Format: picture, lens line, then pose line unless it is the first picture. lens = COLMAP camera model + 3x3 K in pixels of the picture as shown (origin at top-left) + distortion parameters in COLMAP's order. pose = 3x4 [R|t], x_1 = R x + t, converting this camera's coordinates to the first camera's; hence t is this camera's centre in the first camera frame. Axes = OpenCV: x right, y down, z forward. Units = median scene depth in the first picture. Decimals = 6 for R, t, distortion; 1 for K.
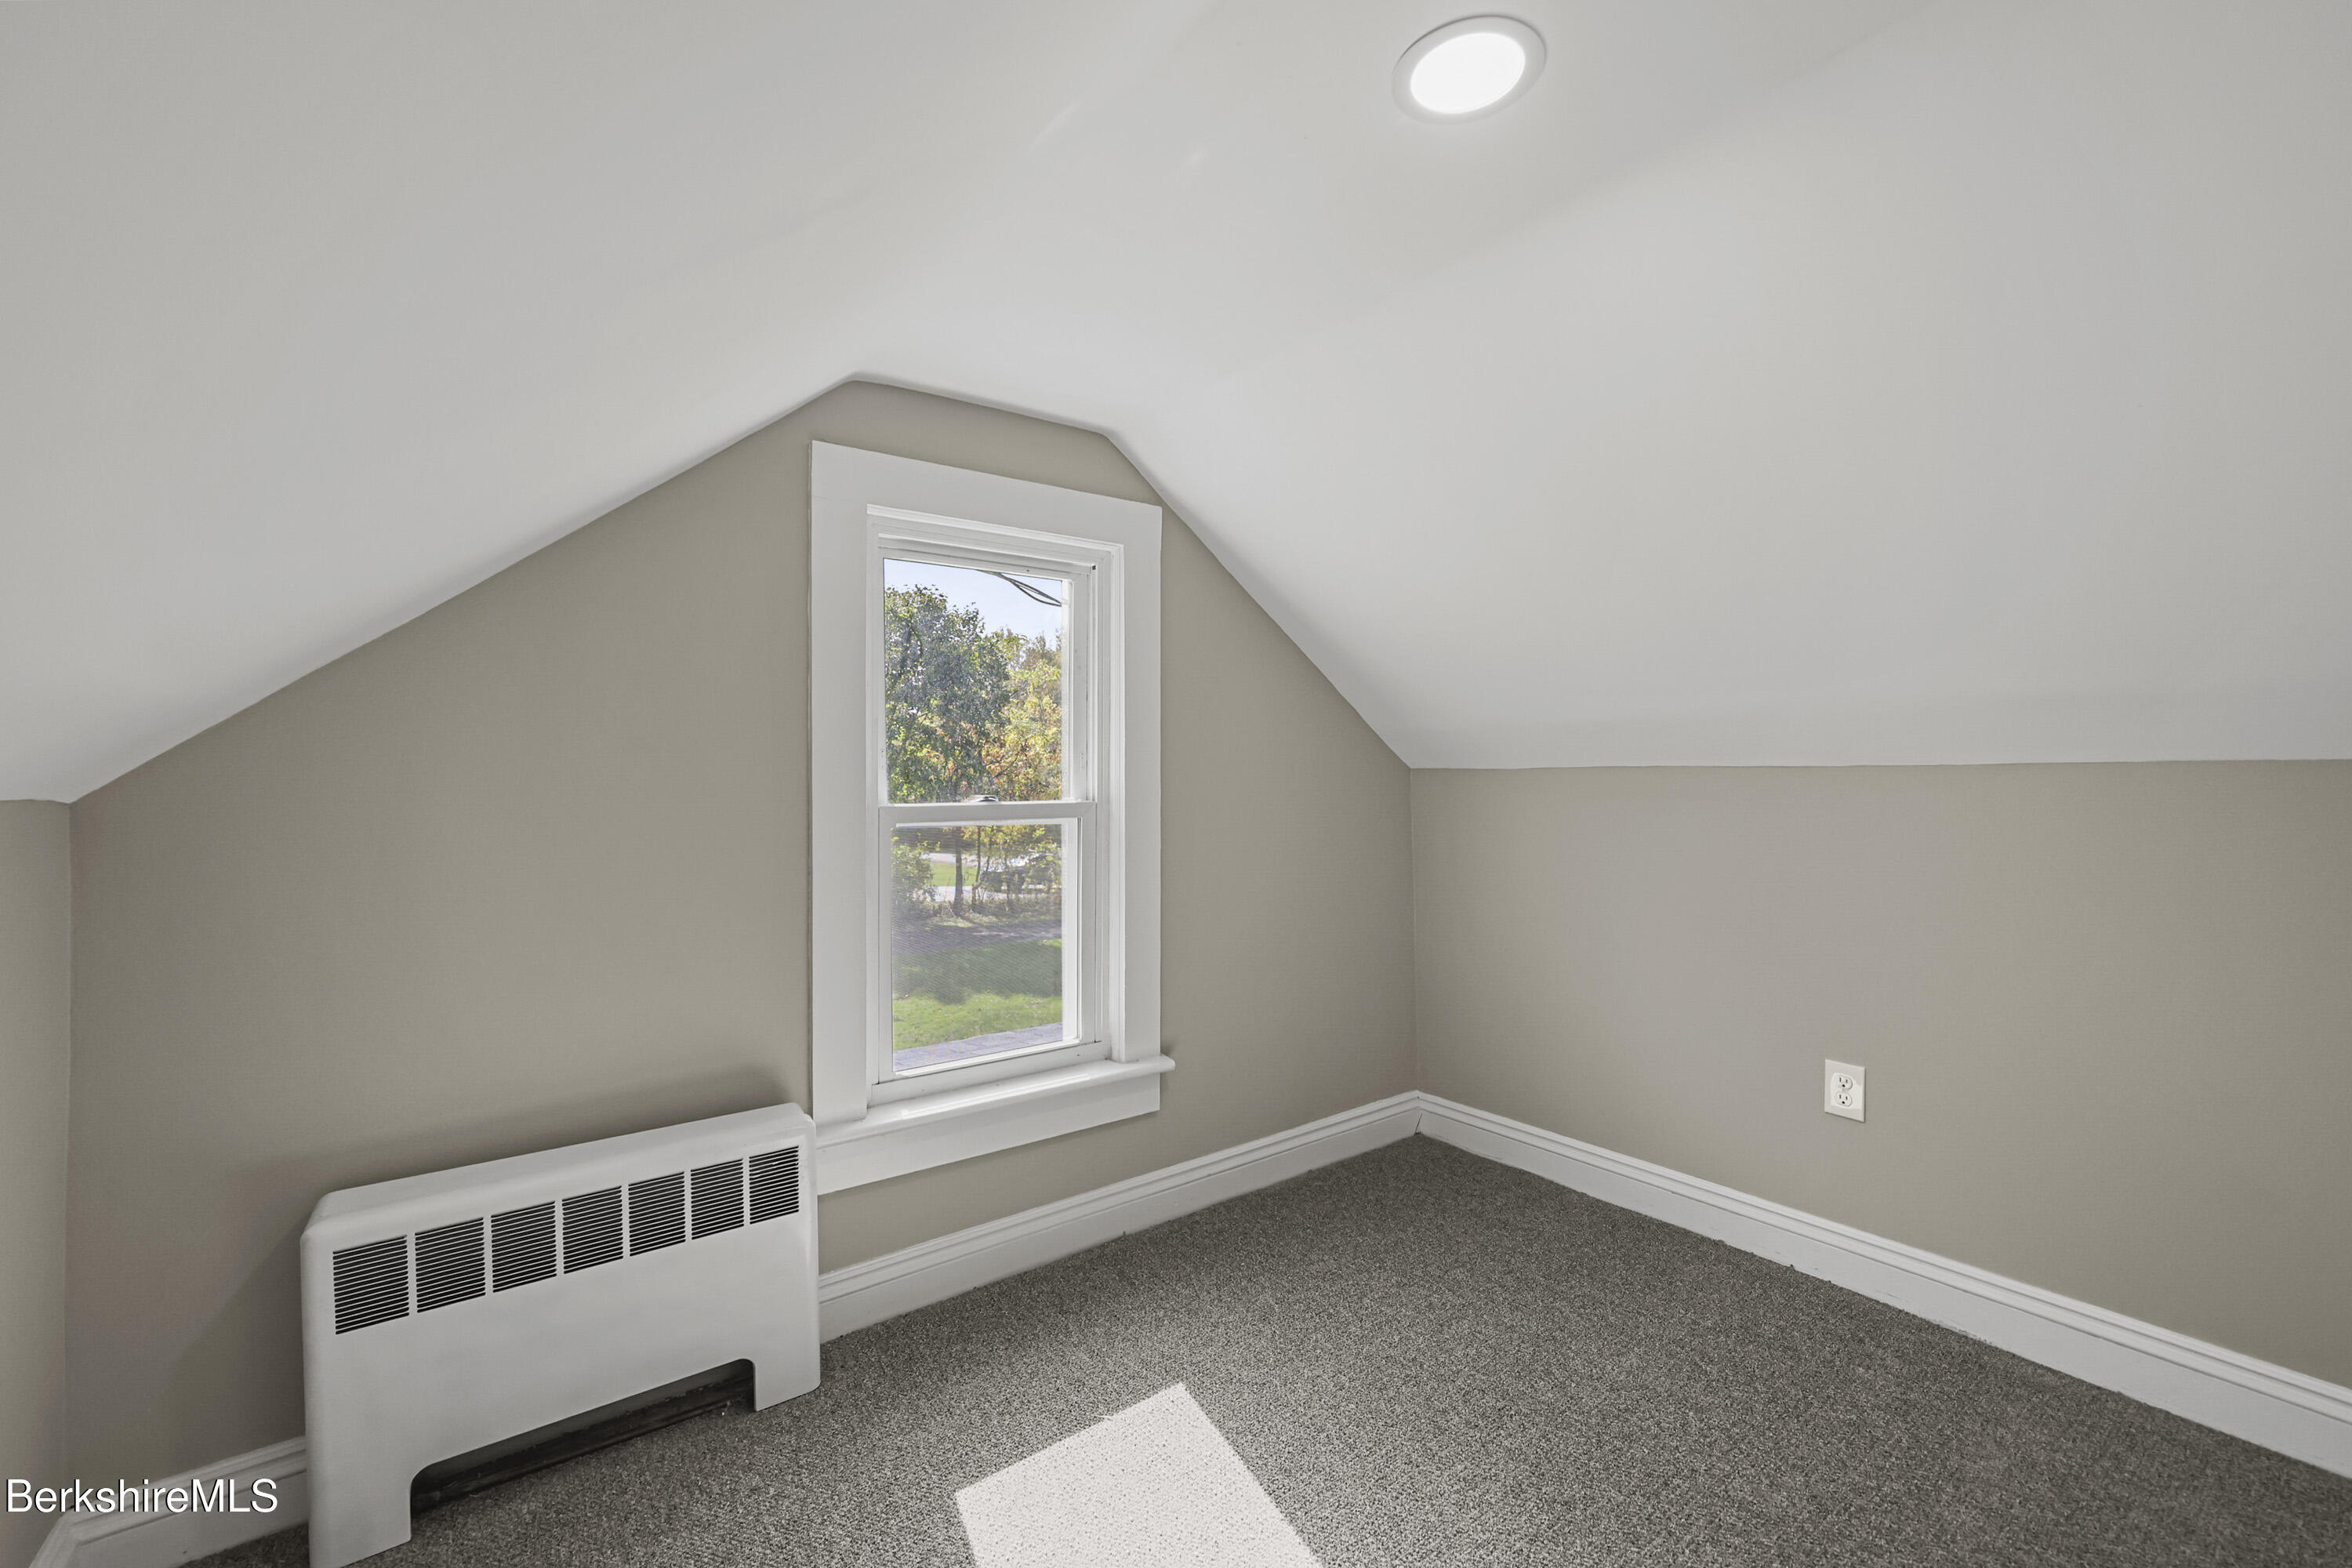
lens RADIAL K [[956.7, 0, 1169.6], [0, 956.7, 796.6], [0, 0, 1]] dist [0.000887, 0.000174]
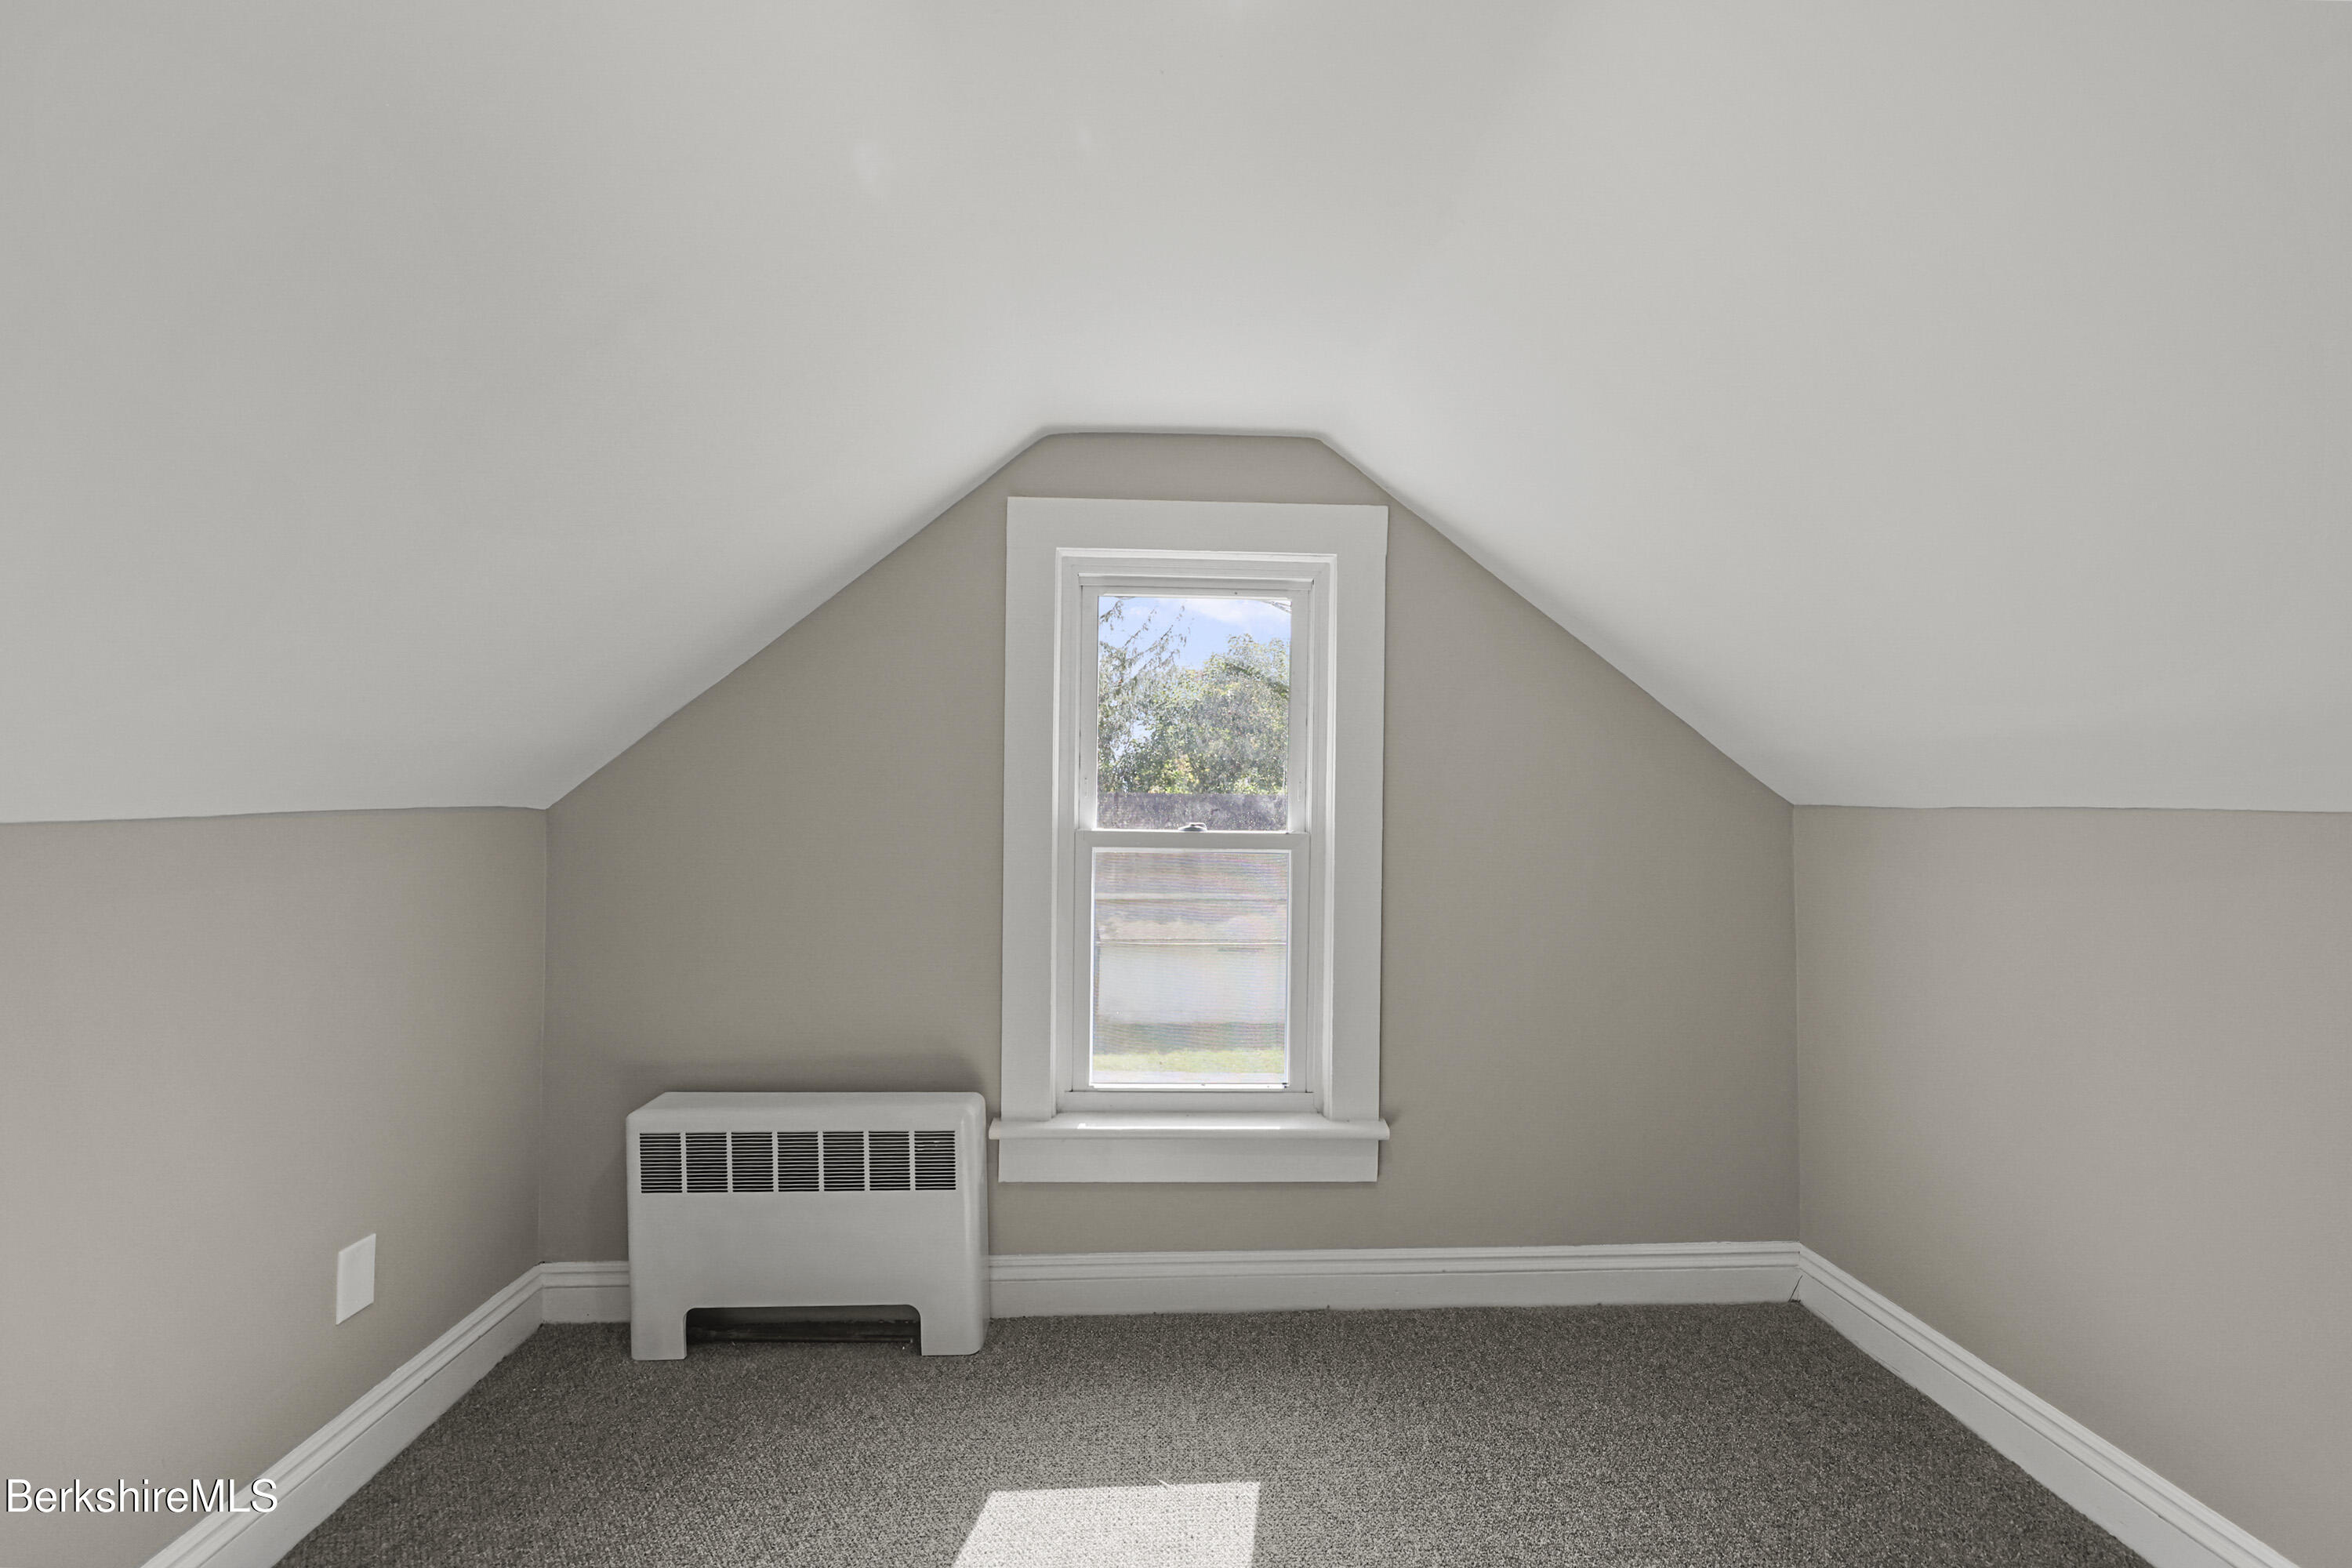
lens RADIAL K [[958.8, 0, 1181.3], [0, 958.8, 816.5], [0, 0, 1]] dist [-0.002000, -0.000208]
pose [[0.835487, 0.024180, -0.548979, 0.383481], [-0.030011, 0.999548, -0.001648, -0.006607], [0.548691, 0.017853, 0.835835, 0.177354]]
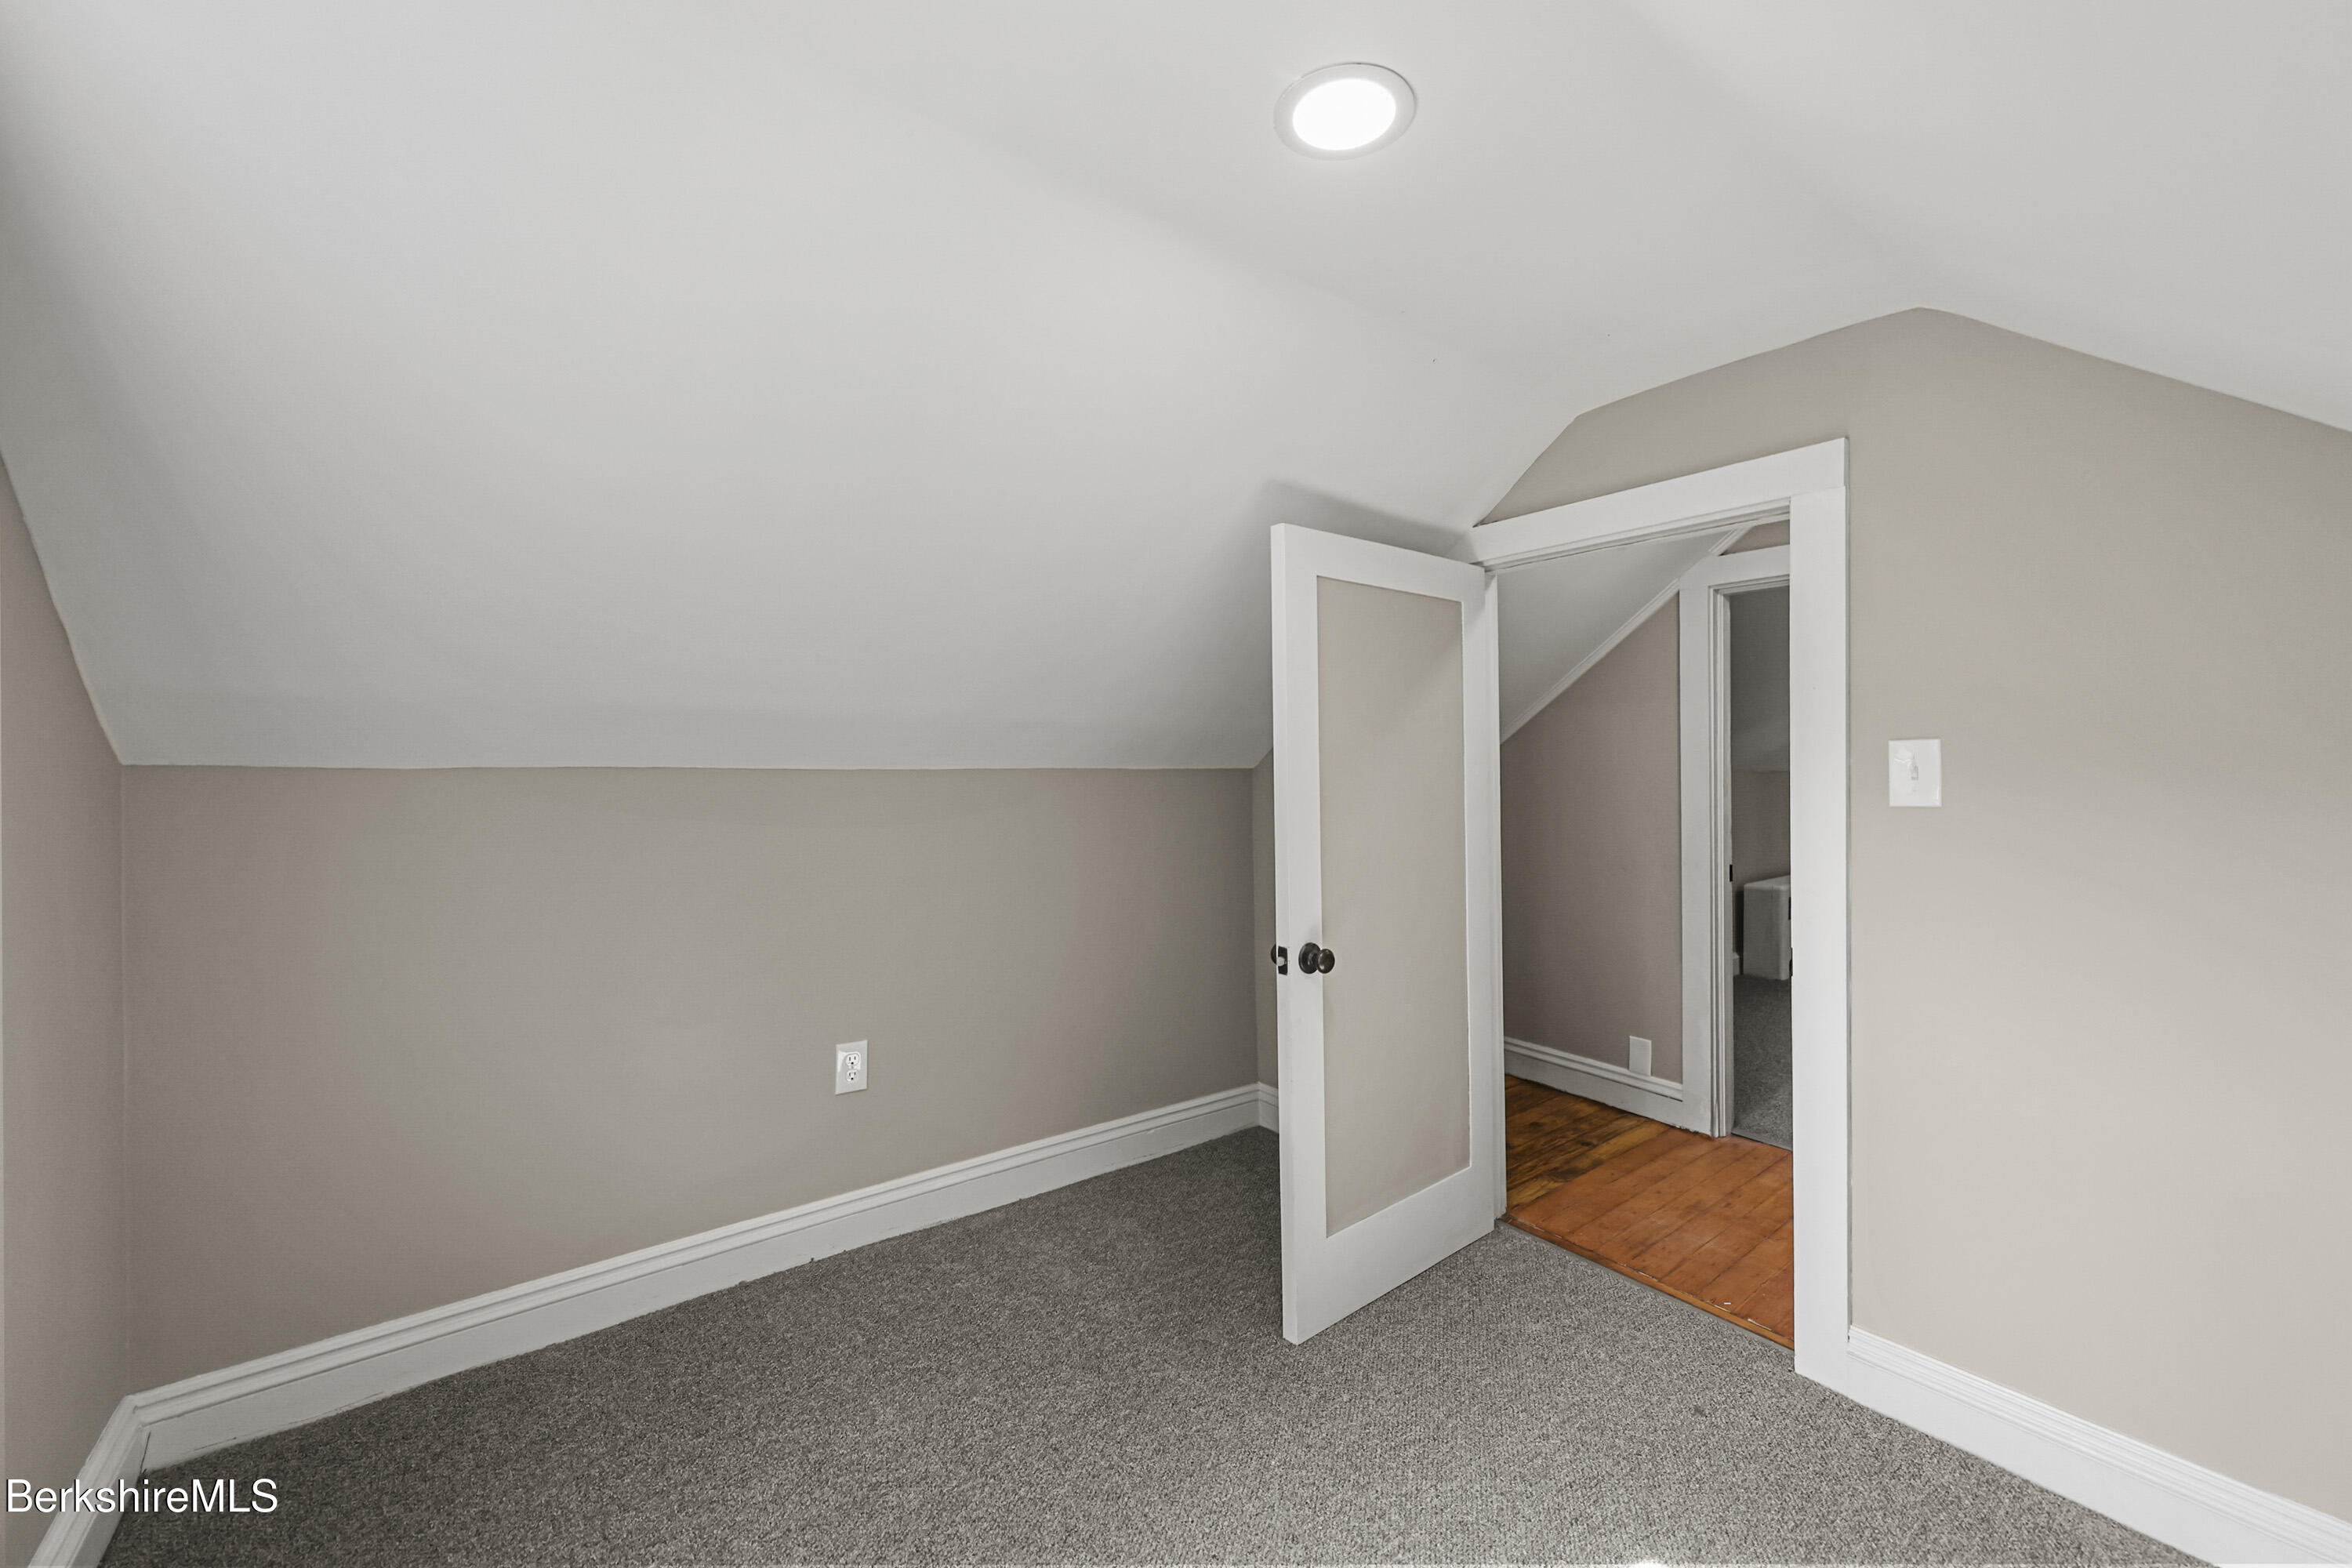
lens RADIAL K [[928.1, 0, 1199.3], [0, 928.1, 774.0], [0, 0, 1]] dist [0.000617, 0.000063]
pose [[-0.026667, 0.012101, 0.999571, -0.379514], [0.030815, 0.999461, -0.011277, -0.002595], [-0.999169, 0.030501, -0.027026, 0.638231]]
